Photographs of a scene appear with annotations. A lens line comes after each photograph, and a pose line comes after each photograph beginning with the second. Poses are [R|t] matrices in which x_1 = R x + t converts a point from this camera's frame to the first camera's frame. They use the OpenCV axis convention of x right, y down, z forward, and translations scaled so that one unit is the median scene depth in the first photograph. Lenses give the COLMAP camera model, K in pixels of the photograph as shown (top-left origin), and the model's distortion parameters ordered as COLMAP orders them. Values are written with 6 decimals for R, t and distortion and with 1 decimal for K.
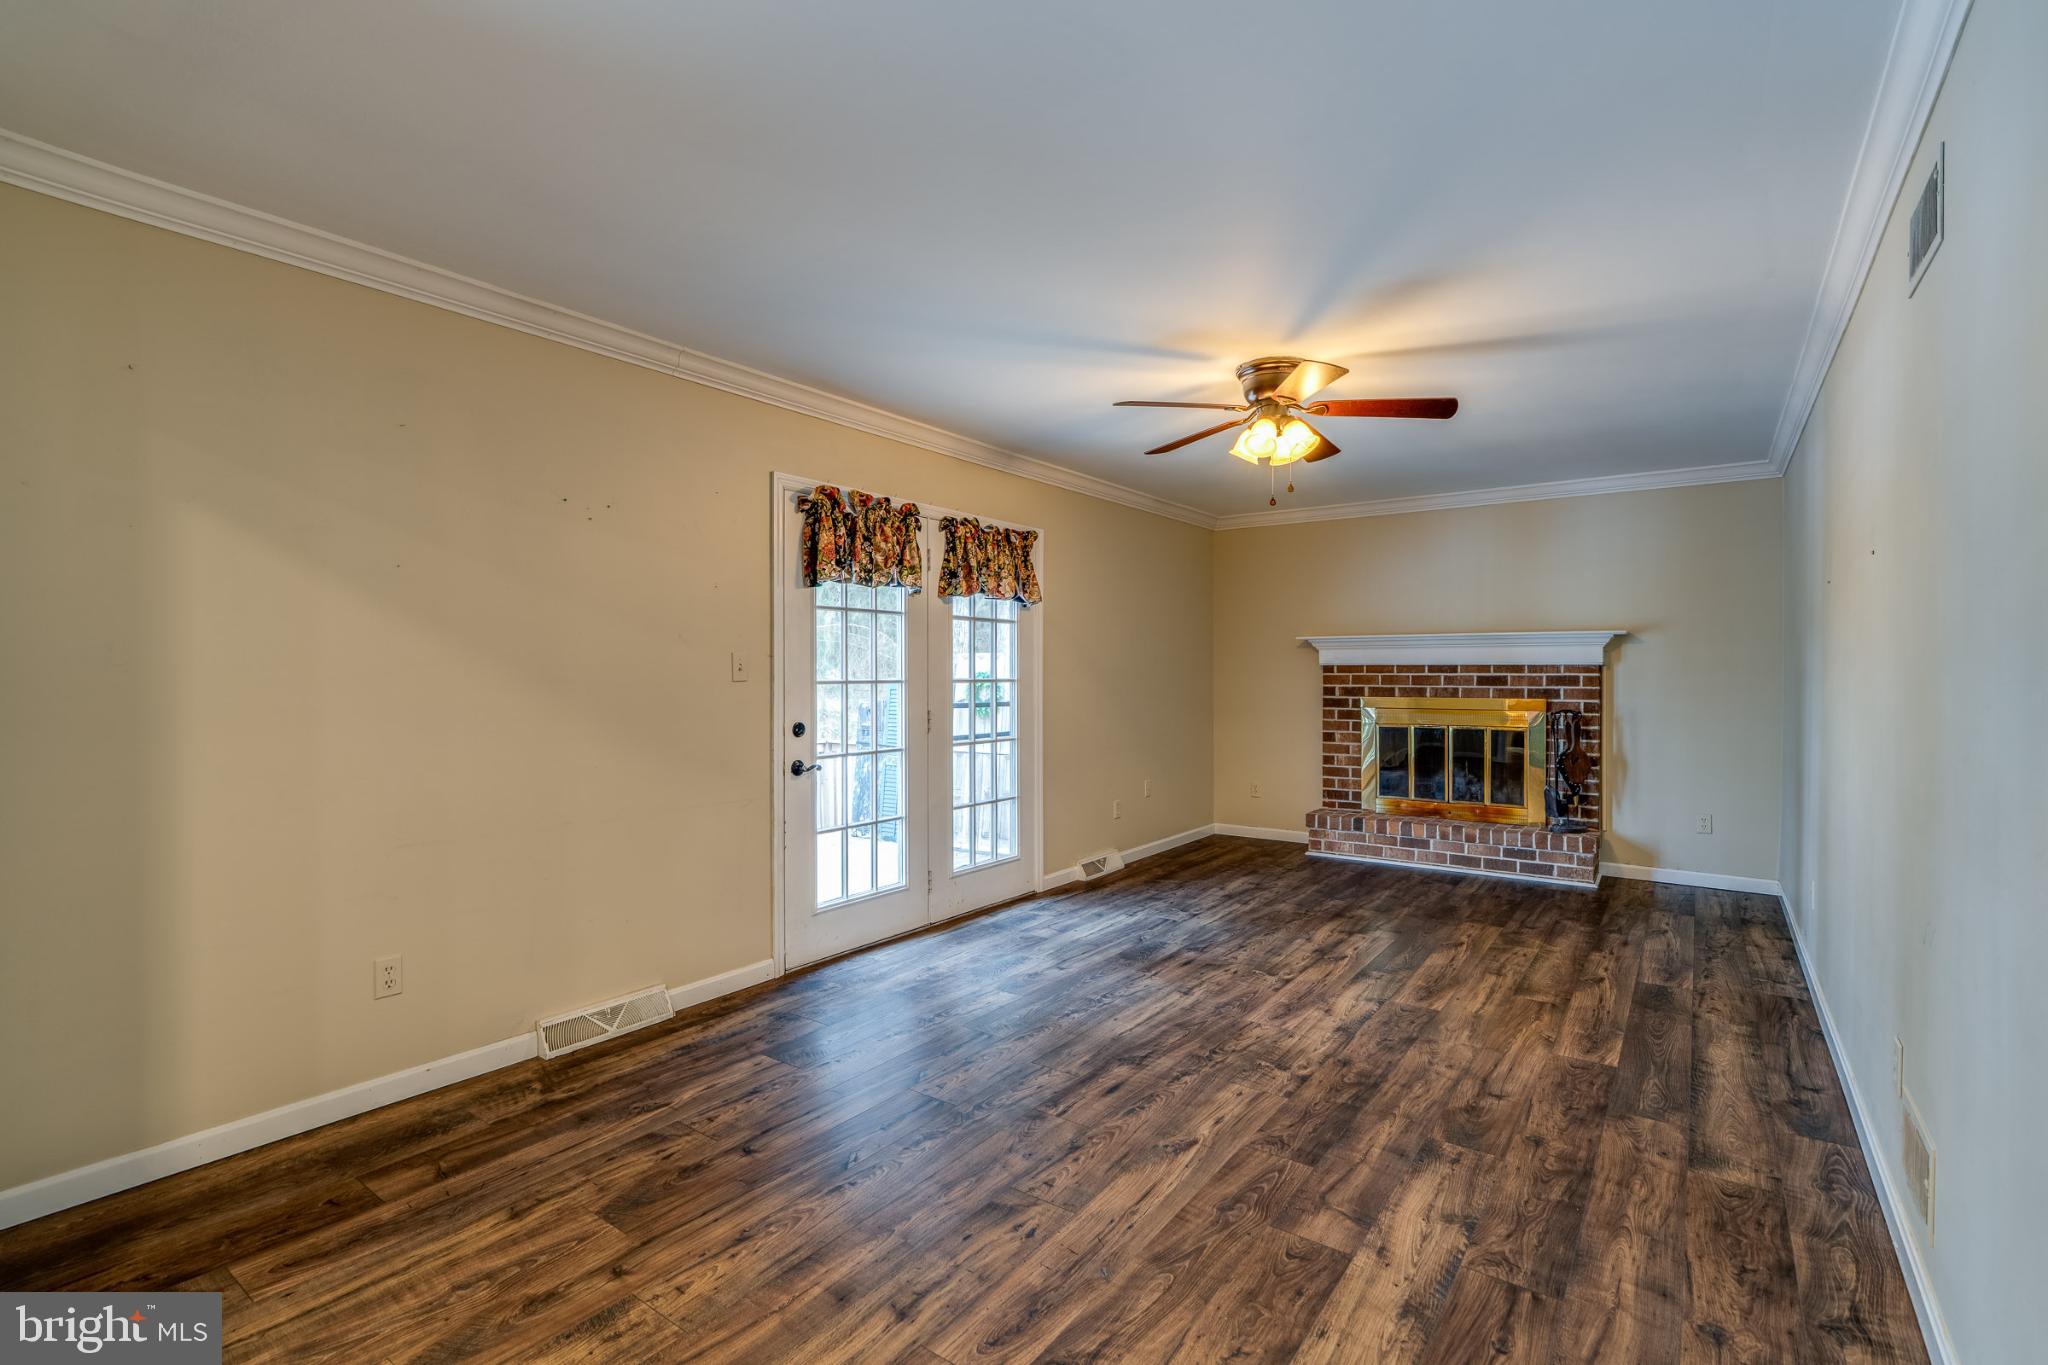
lens RADIAL K [[941.7, 0, 1020.8], [0, 941.7, 686.0], [0, 0, 1]] dist [-0.010412, 0.003860]
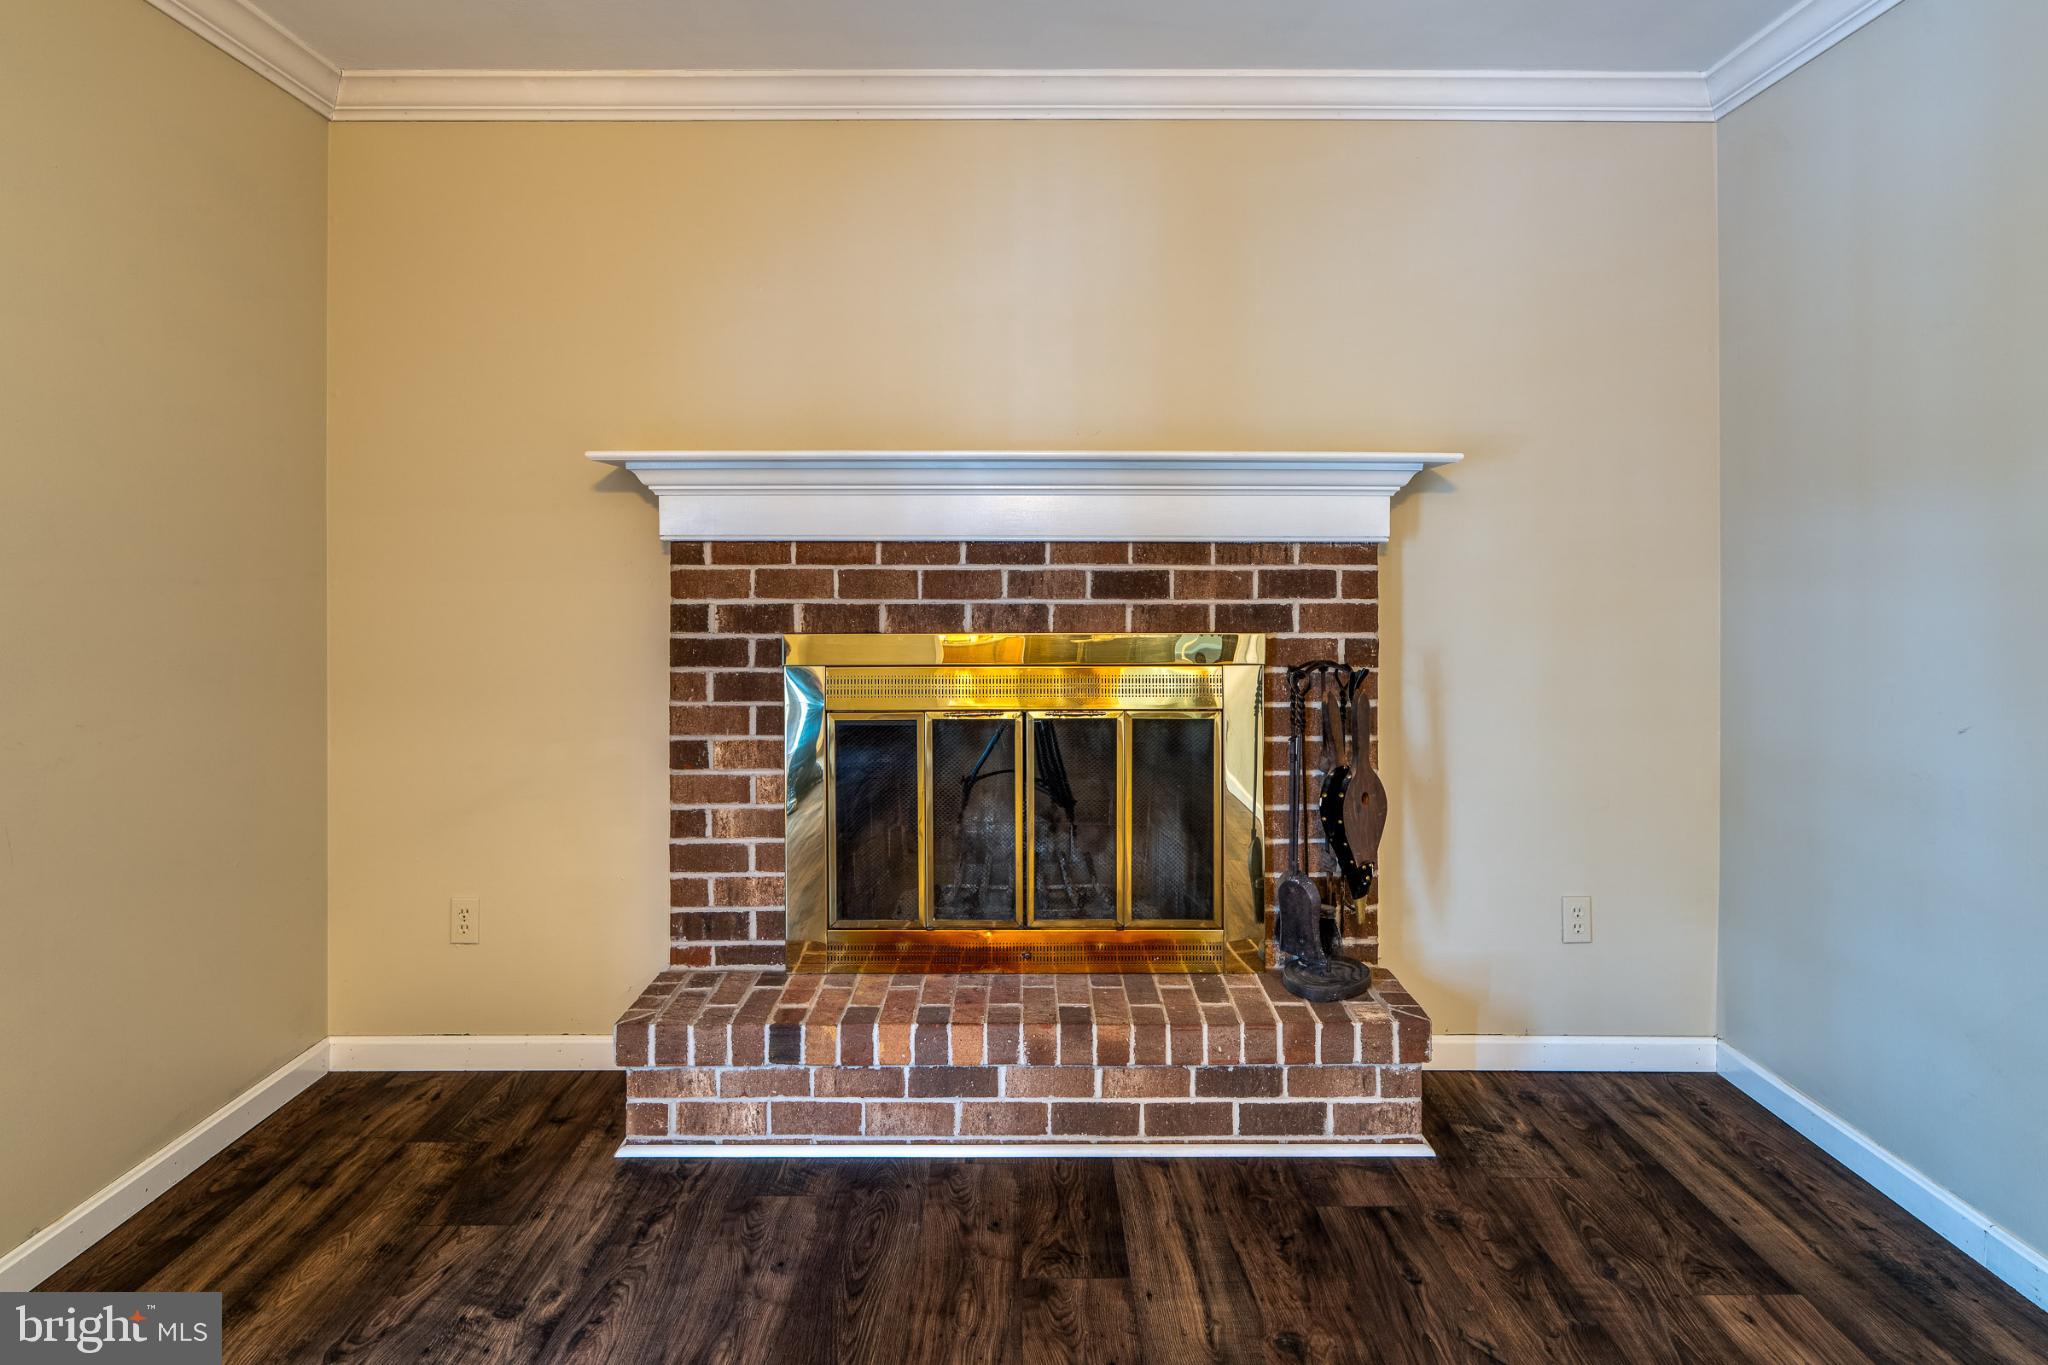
lens RADIAL K [[941.7, 0, 978.0], [0, 941.7, 574.1], [0, 0, 1]] dist [-0.010412, 0.003860]
pose [[0.810008, 0.006044, 0.586387, 0.231670], [0.007911, 0.999743, -0.021232, -0.002373], [-0.586365, 0.021837, 0.809753, 0.721913]]
